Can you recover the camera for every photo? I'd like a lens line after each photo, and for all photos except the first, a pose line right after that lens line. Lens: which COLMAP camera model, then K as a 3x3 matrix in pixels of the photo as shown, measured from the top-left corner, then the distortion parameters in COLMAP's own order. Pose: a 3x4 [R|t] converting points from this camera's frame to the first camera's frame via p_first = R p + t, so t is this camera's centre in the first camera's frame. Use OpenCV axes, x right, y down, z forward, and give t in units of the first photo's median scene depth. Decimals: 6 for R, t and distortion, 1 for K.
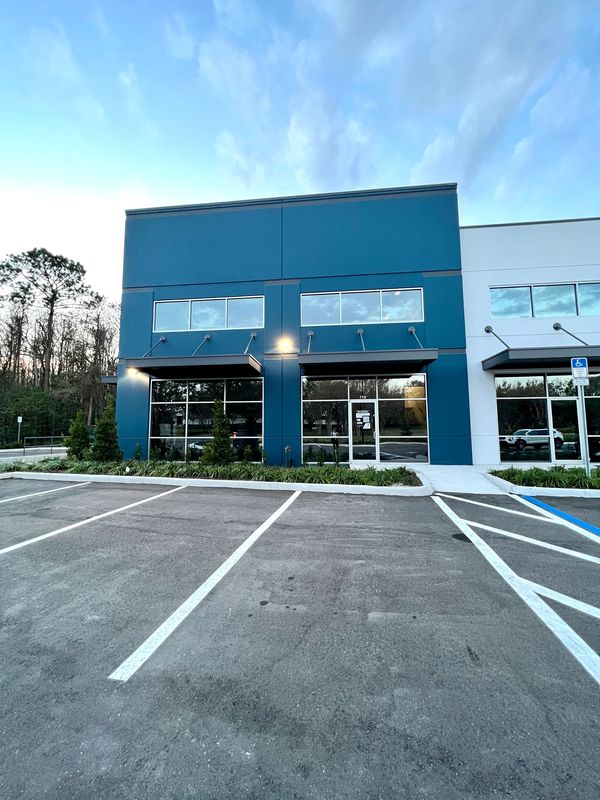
lens RADIAL K [[321.9, 0, 300.0], [0, 321.9, 400.0], [0, 0, 1]] dist [-0.001827, -0.000012]
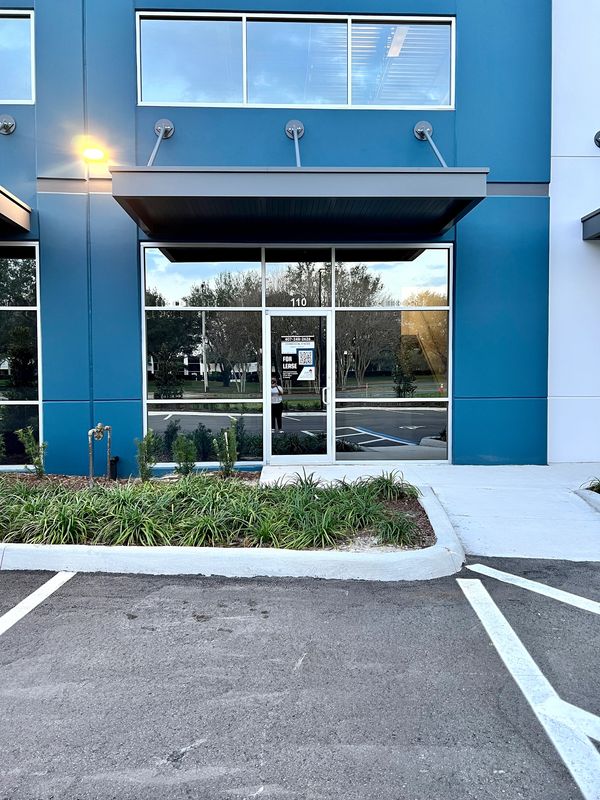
lens RADIAL K [[598.6, 0, 300.0], [0, 598.6, 400.0], [0, 0, 1]] dist [0.088658, -0.001216]
pose [[0.989886, -0.004169, 0.141807, 0.090890], [-0.013185, 0.992538, 0.121218, 0.021925], [-0.141254, -0.121862, 0.982444, 0.248116]]
